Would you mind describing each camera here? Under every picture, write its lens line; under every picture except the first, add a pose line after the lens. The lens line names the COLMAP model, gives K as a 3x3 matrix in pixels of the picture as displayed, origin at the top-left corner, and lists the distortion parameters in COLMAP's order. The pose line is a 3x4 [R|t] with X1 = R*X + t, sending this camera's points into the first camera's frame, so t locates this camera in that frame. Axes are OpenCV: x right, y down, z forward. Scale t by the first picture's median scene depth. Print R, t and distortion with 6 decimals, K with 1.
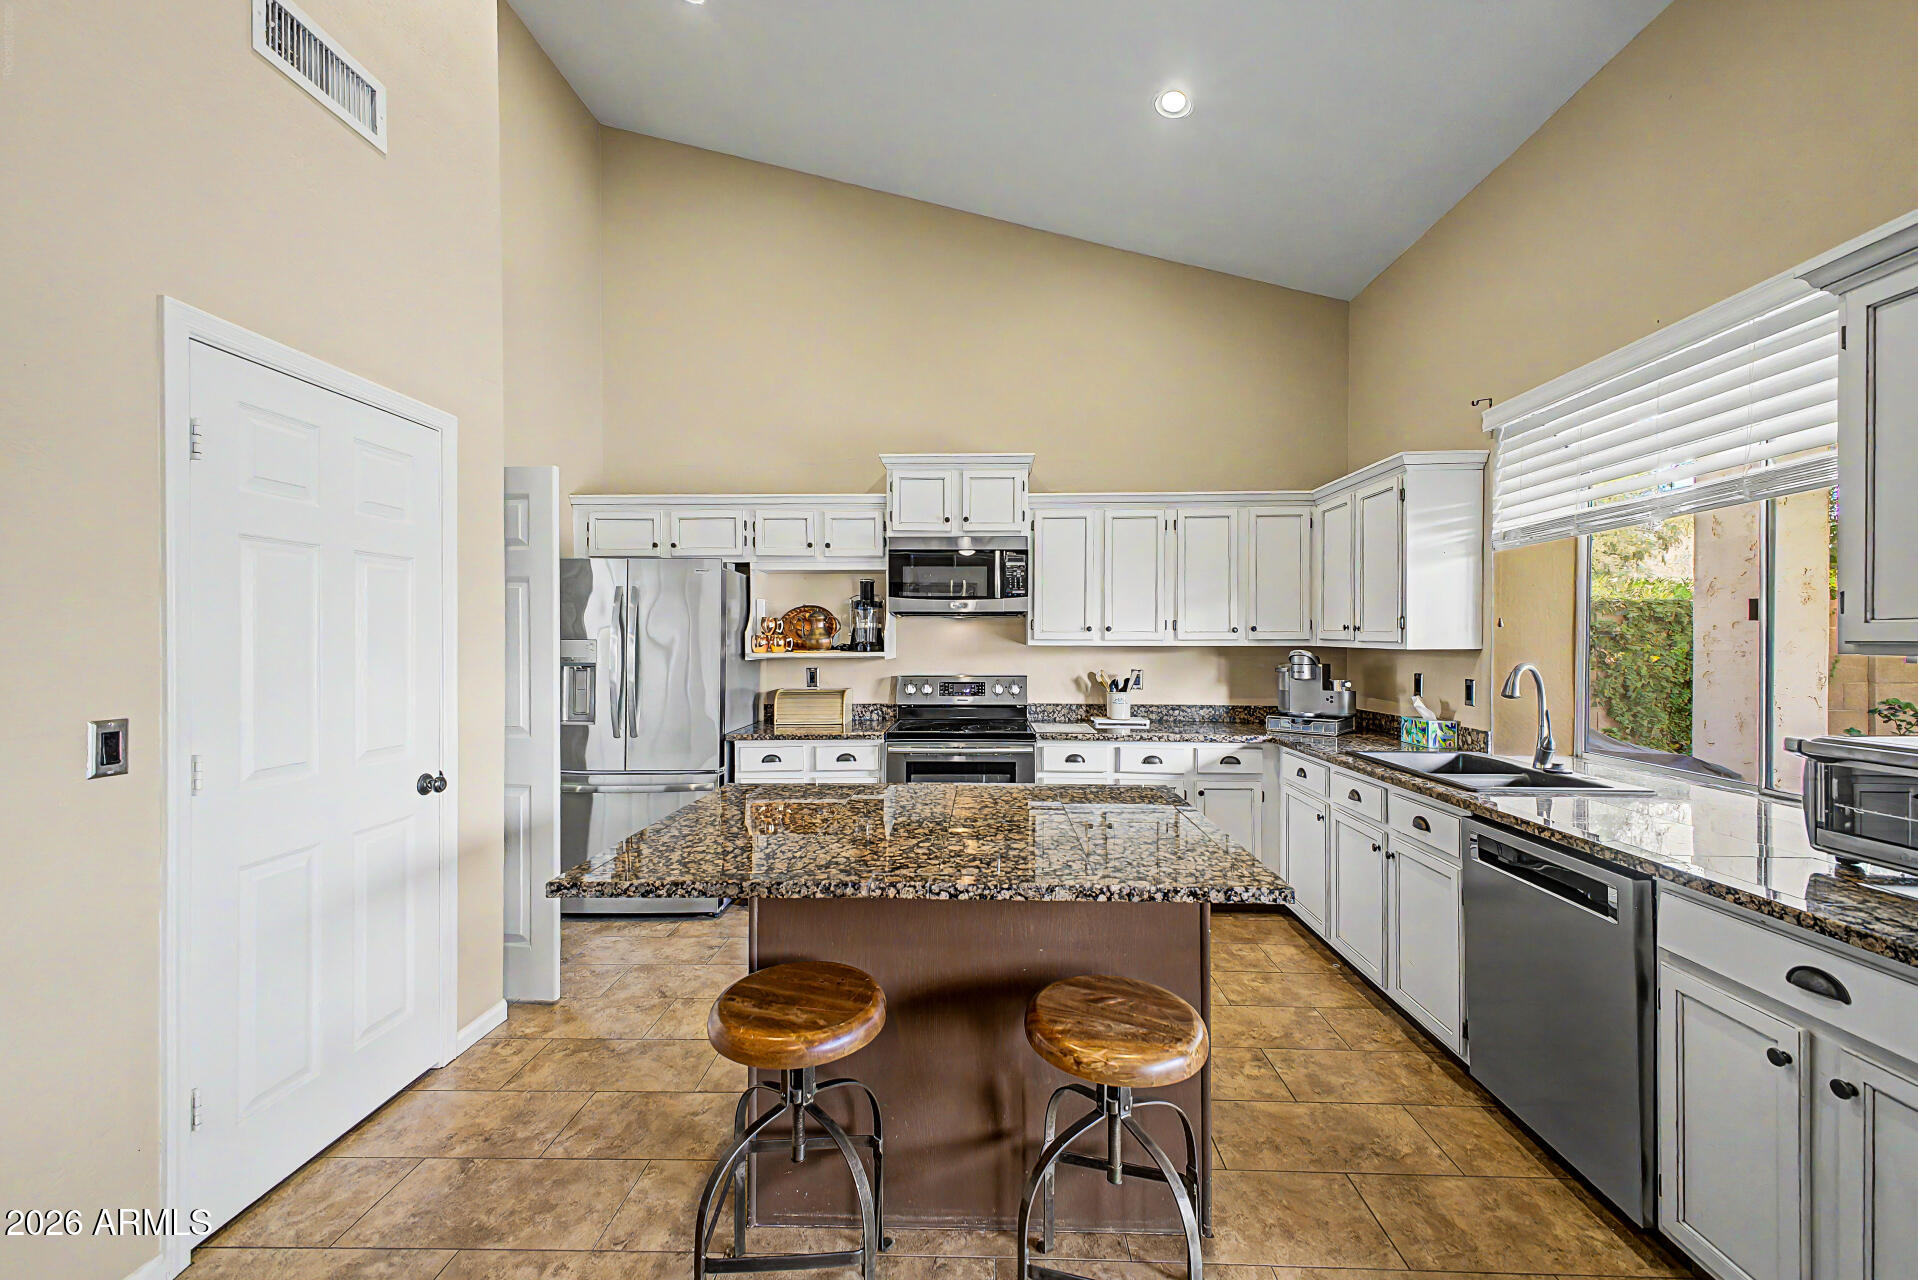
lens RADIAL K [[775.2, 0, 965.4], [0, 775.2, 638.1], [0, 0, 1]] dist [-0.002346, -0.000274]
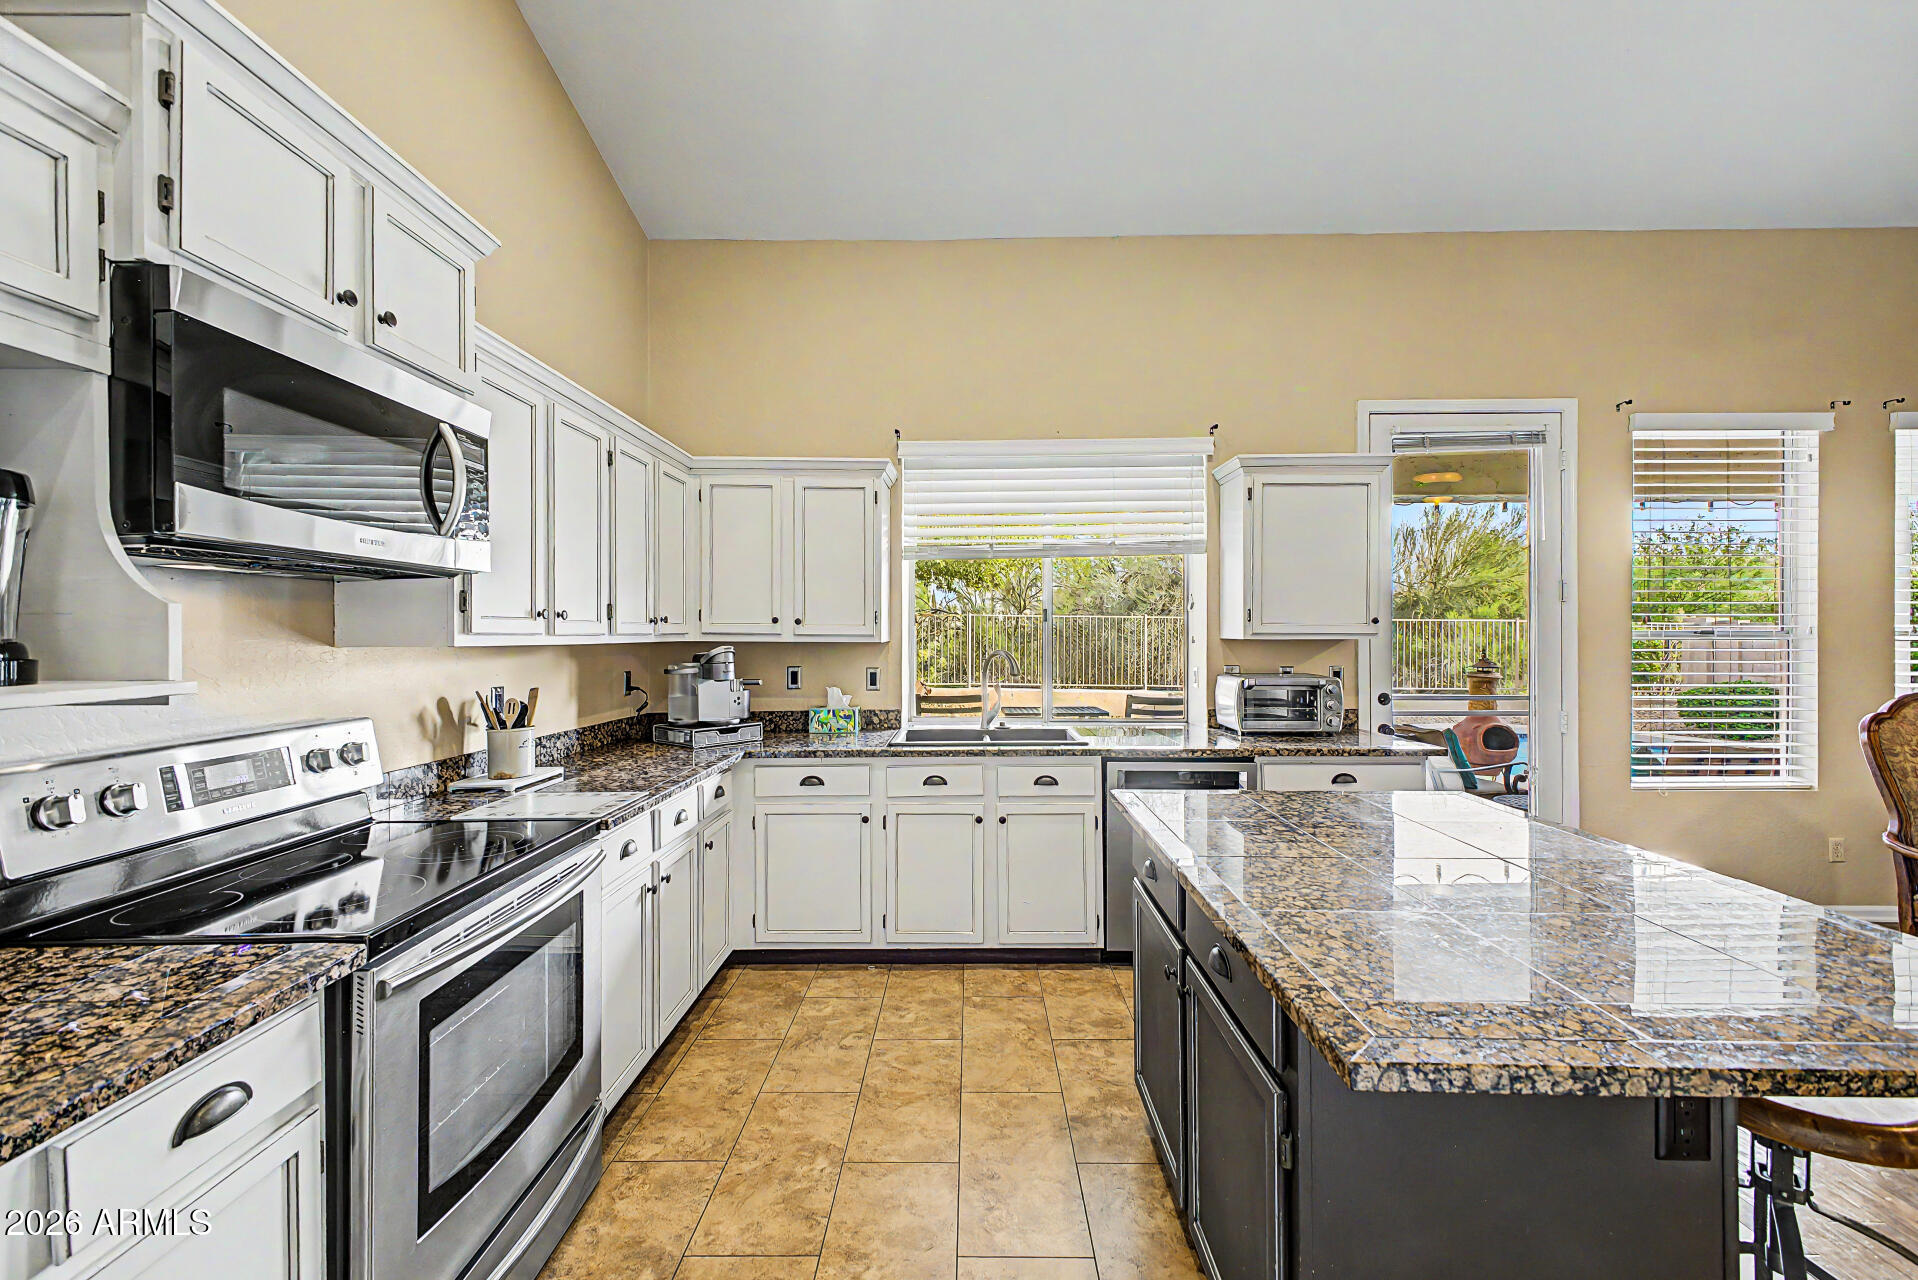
lens RADIAL K [[732.9, 0, 960.4], [0, 732.9, 630.7], [0, 0, 1]] dist [0.000982, -0.000182]
pose [[-0.010912, 0.002426, 0.999938, -0.375661], [0.002051, 0.999995, -0.002404, 0.001145], [-0.999938, 0.002025, -0.010916, 0.753845]]
